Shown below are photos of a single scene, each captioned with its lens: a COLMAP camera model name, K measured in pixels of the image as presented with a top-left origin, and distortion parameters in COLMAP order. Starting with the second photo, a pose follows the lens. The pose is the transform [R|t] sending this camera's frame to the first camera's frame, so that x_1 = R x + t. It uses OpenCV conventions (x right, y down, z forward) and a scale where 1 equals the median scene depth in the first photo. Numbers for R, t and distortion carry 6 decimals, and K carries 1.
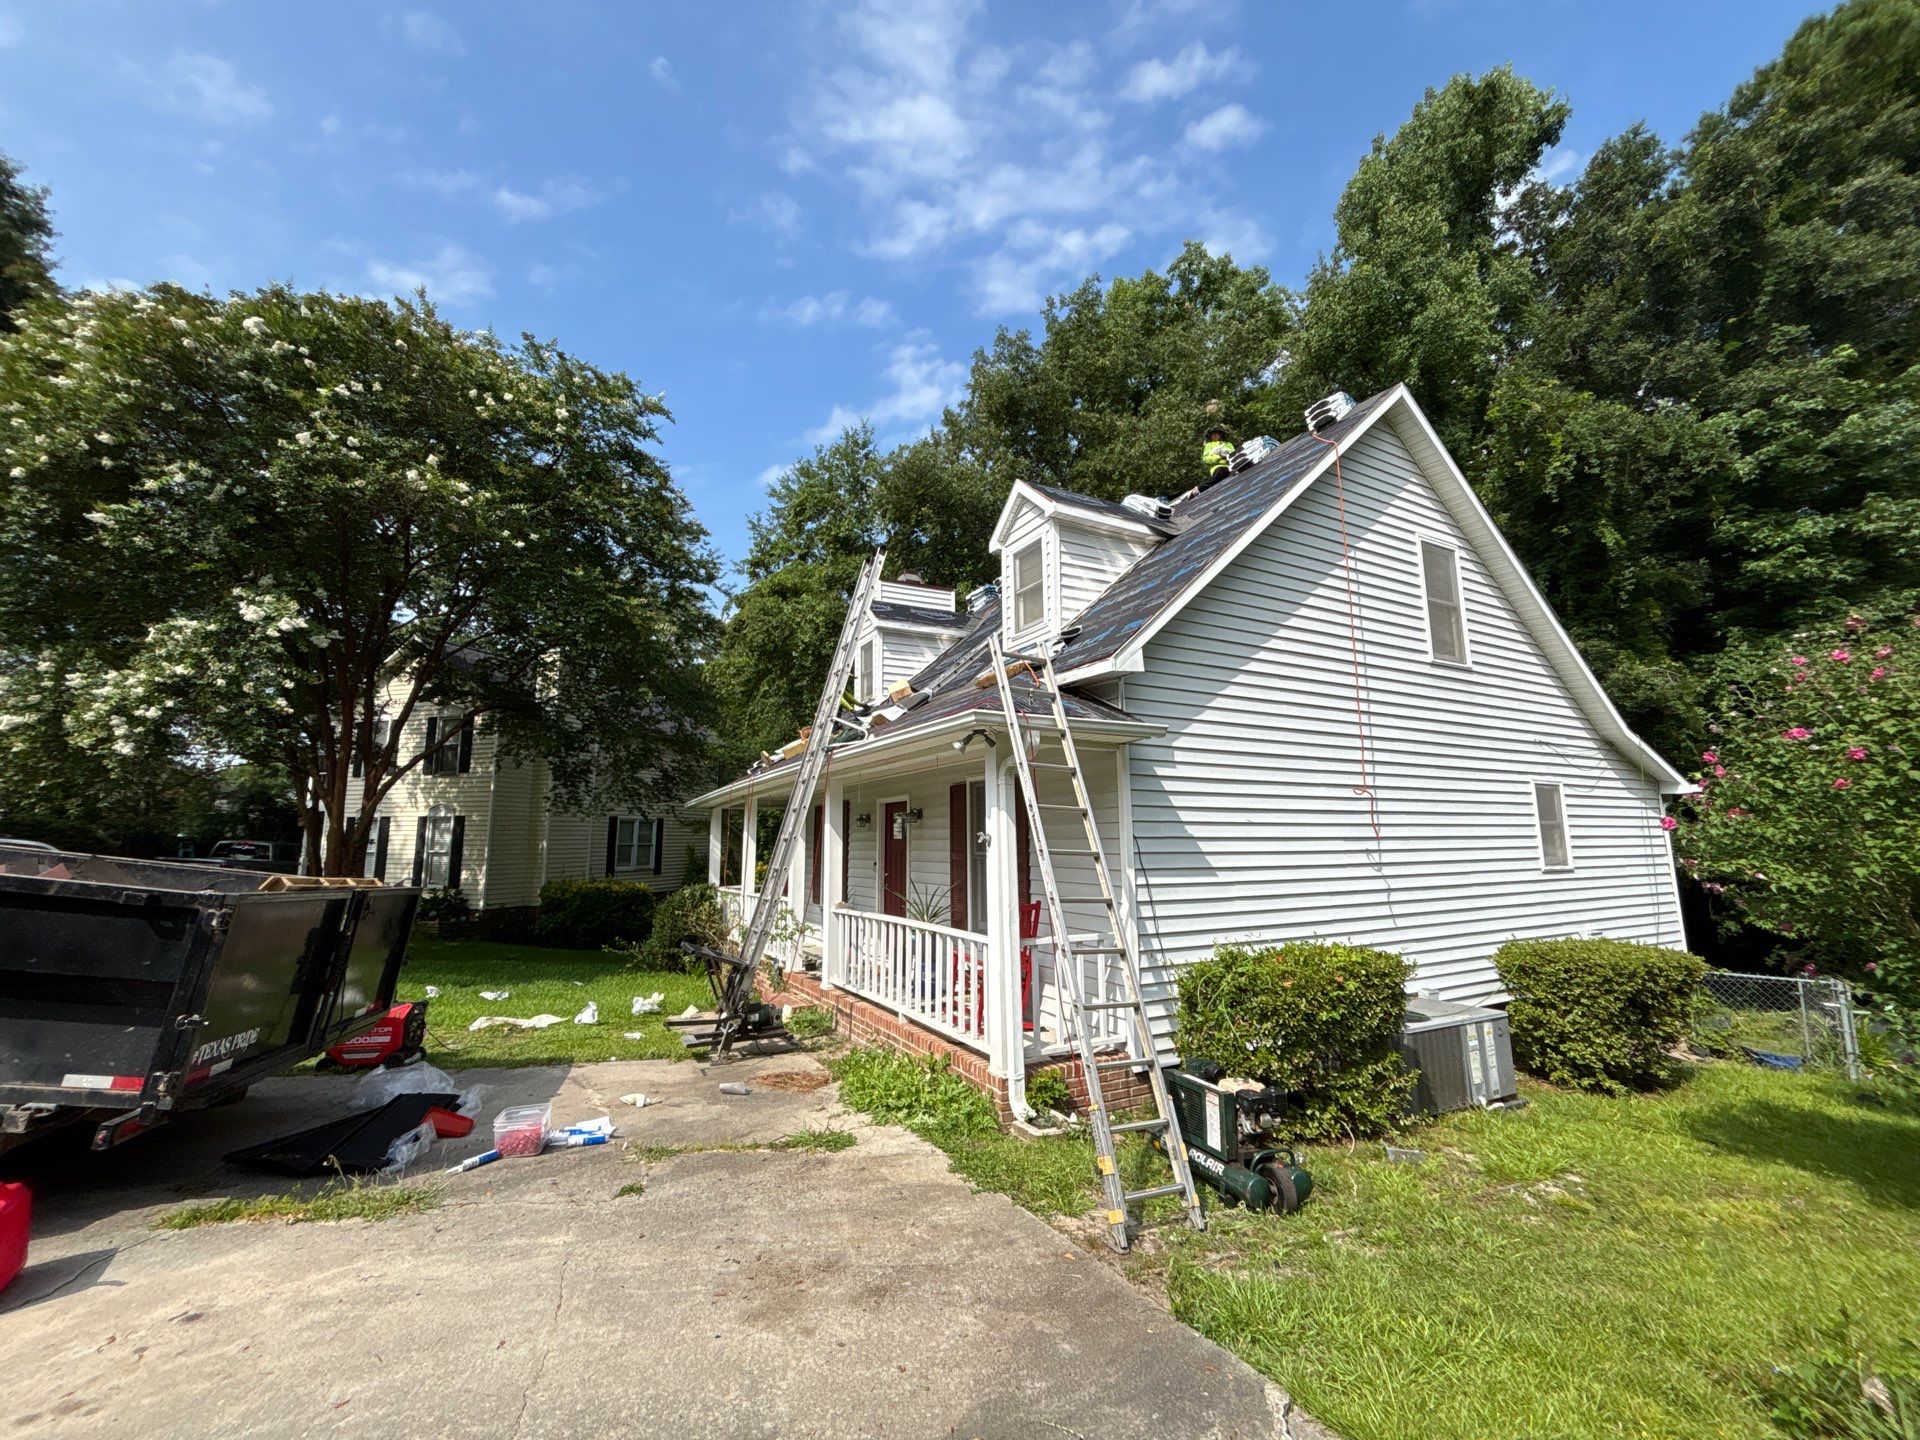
lens RADIAL K [[759.4, 0, 963.5], [0, 759.4, 712.5], [0, 0, 1]] dist [0.000462, 0.001306]
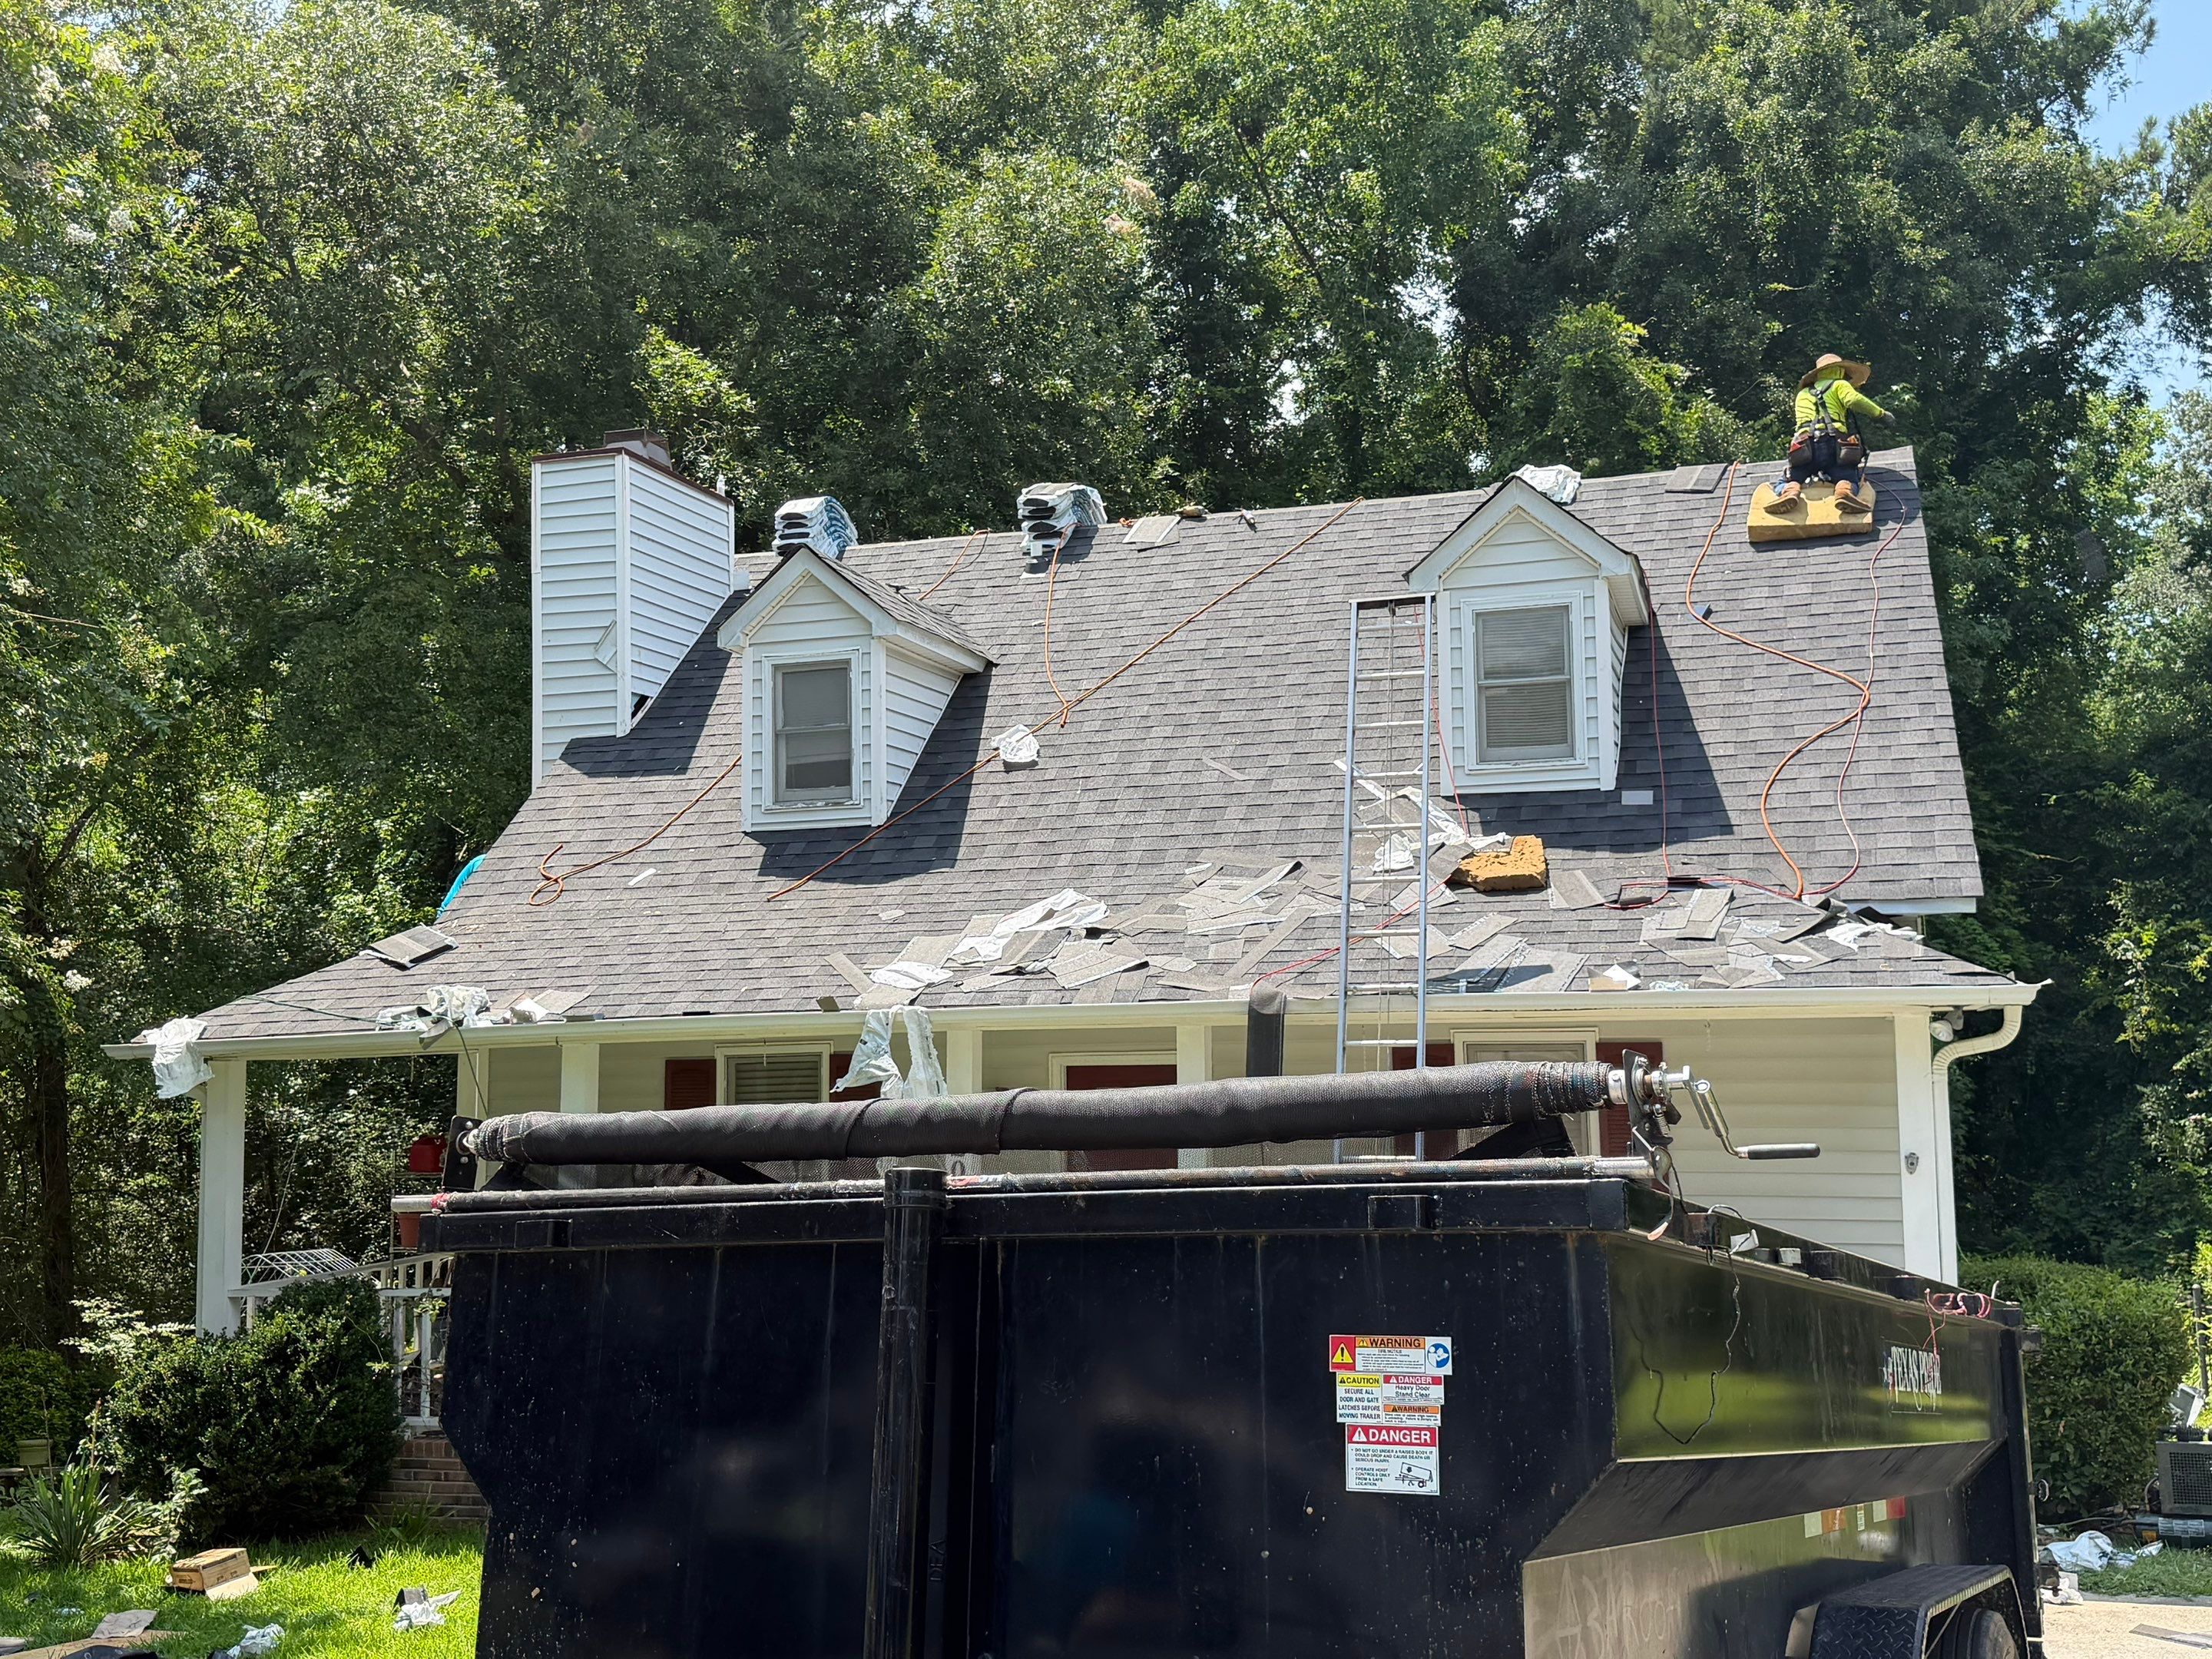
lens RADIAL K [[2147.5, 0, 1072.4], [0, 2147.5, 805.2], [0, 0, 1]] dist [0.030054, 0.000000]
pose [[0.727692, 0.077519, 0.681509, -1.168397], [-0.107682, 0.994184, 0.001894, -0.044553], [-0.677399, -0.074765, 0.731807, 0.076450]]
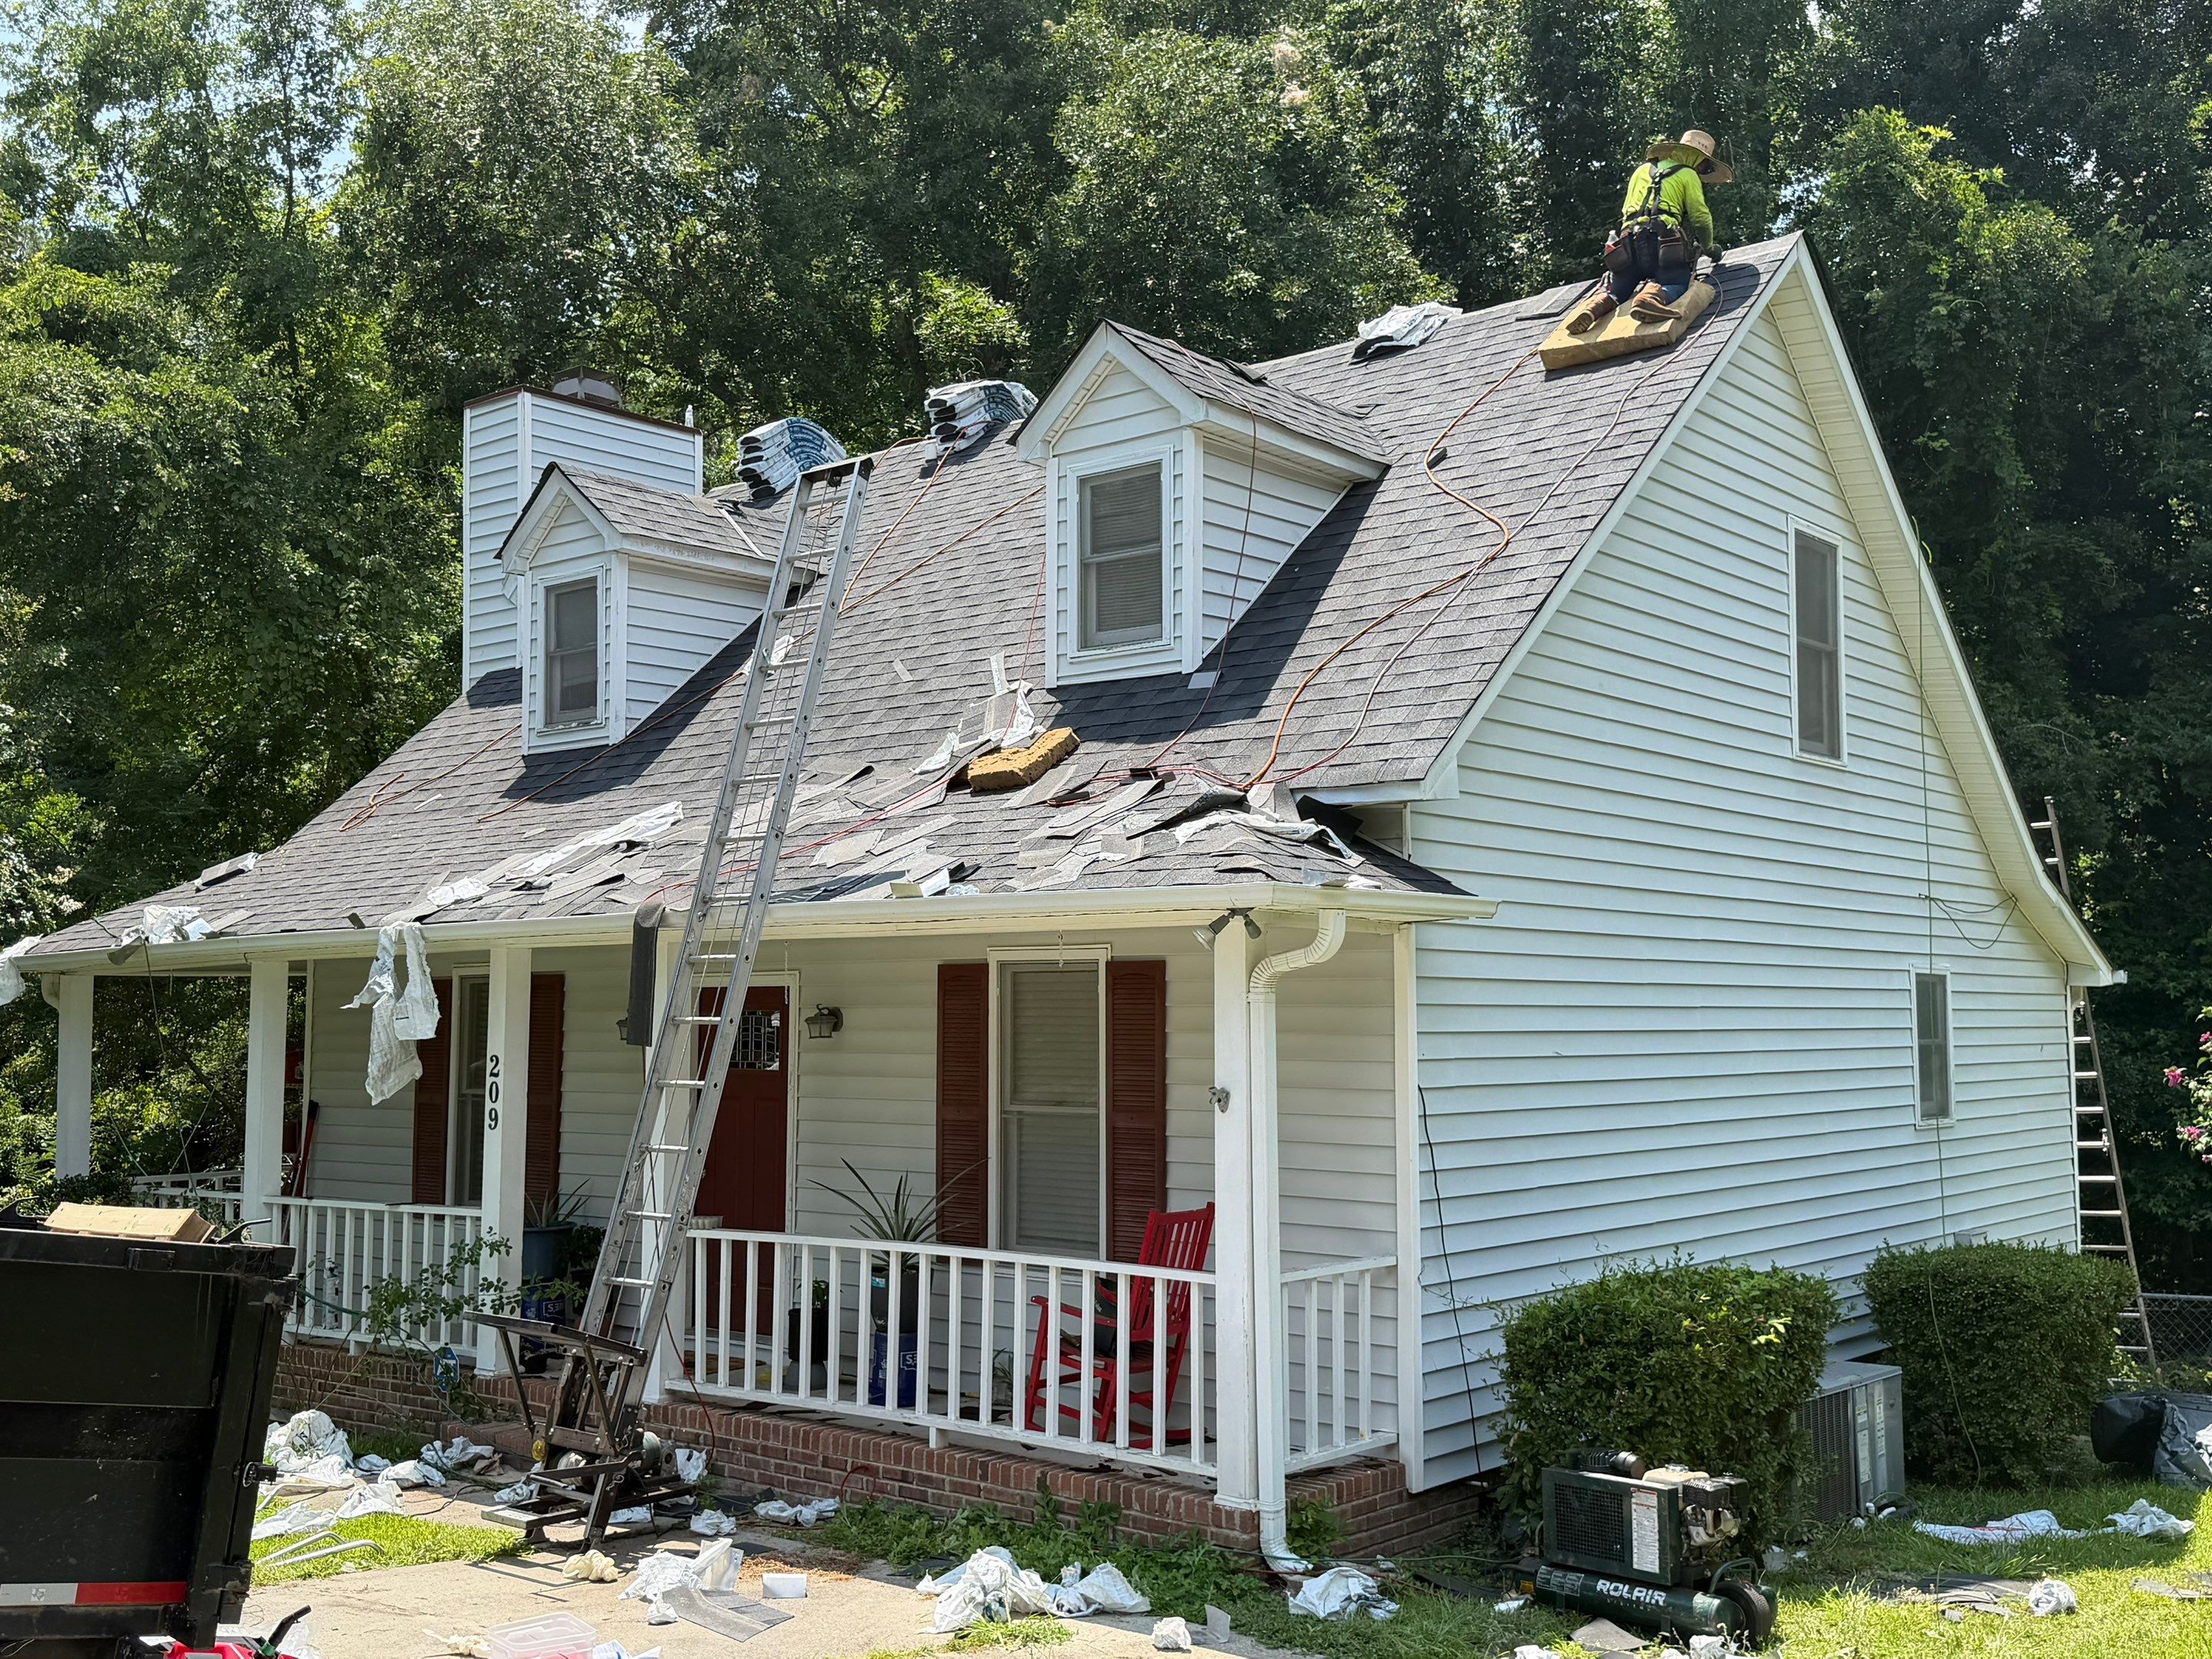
lens RADIAL K [[2147.5, 0, 1098.3], [0, 2147.5, 812.8], [0, 0, 1]] dist [0.030054, 0.000000]
pose [[0.931157, 0.040630, 0.362347, -0.400036], [-0.067967, 0.995696, 0.063014, -0.085848], [-0.358227, -0.083303, 0.929911, -0.259506]]
